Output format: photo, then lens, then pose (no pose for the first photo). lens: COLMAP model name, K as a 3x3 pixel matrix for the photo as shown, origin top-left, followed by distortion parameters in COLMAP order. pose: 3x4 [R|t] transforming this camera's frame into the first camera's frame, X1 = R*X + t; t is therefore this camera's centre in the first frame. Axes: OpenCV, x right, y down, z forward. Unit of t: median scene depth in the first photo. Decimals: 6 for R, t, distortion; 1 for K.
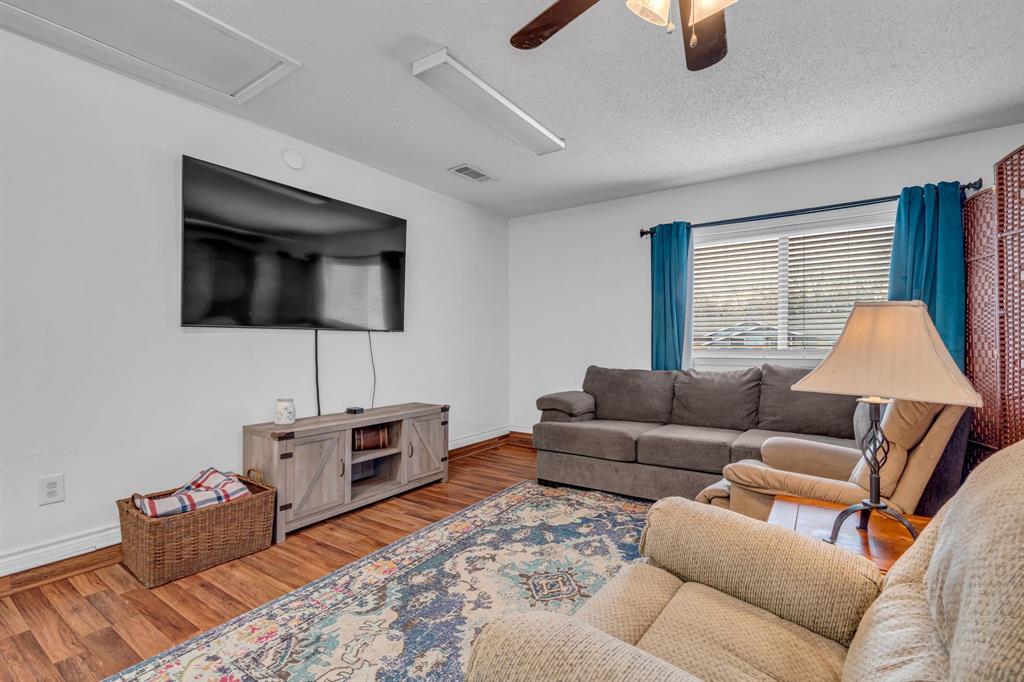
lens RADIAL K [[464.5, 0, 509.0], [0, 464.5, 352.7], [0, 0, 1]] dist [-0.002944, 0.000047]
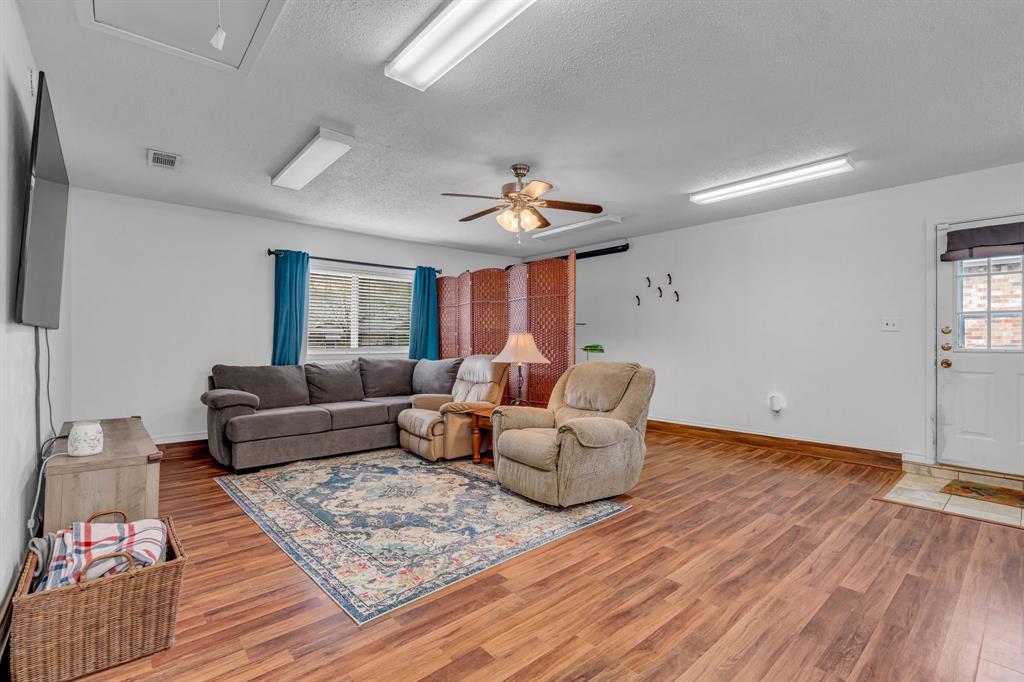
lens RADIAL K [[459.4, 0, 512.0], [0, 459.4, 341.0], [0, 0, 1]] dist [-0.004116, 0.000288]
pose [[0.244743, 0.003851, 0.969580, -1.140823], [0.011648, 0.999908, -0.006911, -0.019085], [-0.969518, 0.012985, 0.244675, 0.162870]]
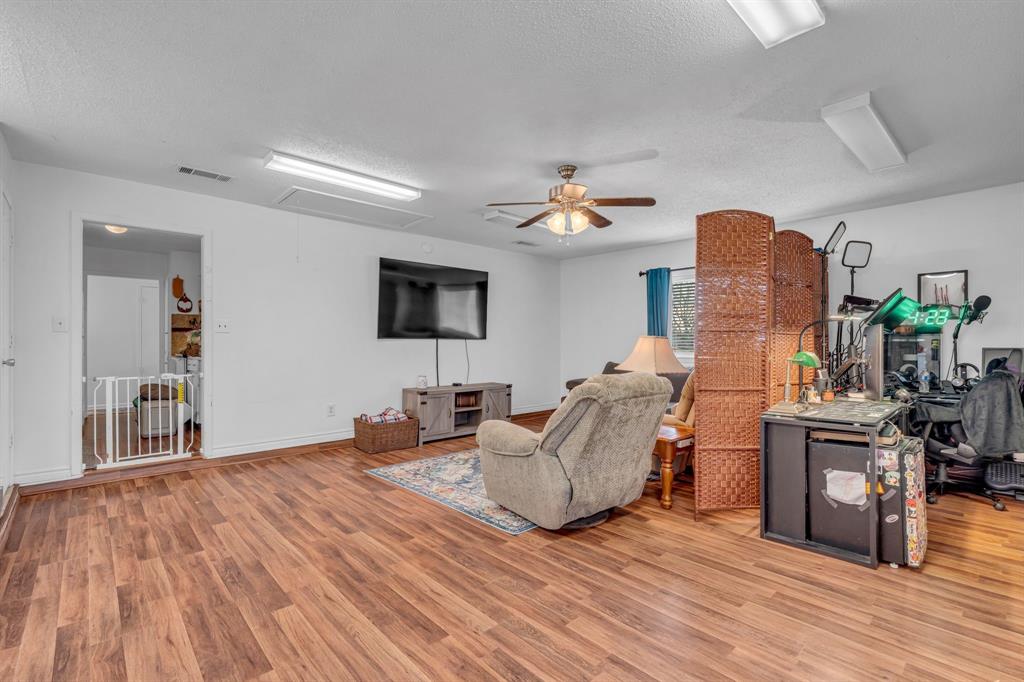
lens RADIAL K [[461.6, 0, 507.7], [0, 461.6, 347.8], [0, 0, 1]] dist [-0.002491, 0.000123]
pose [[0.975614, 0.009068, -0.219305, 0.313982], [-0.010231, 0.999939, -0.004168, -0.013106], [0.219254, 0.006310, 0.975647, -0.878217]]
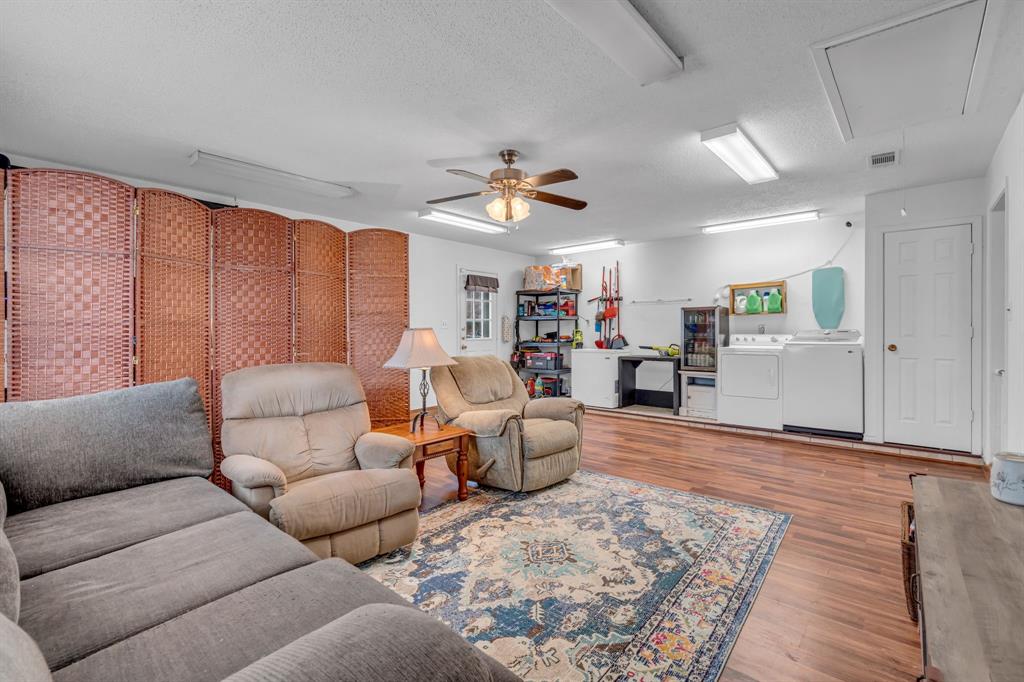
lens RADIAL K [[461.0, 0, 511.3], [0, 461.0, 338.1], [0, 0, 1]] dist [-0.002591, 0.000549]
pose [[-0.993955, 0.006252, 0.109612, 0.044292], [0.009135, 0.999625, 0.025822, -0.059703], [-0.109409, 0.026667, -0.993639, 1.750387]]
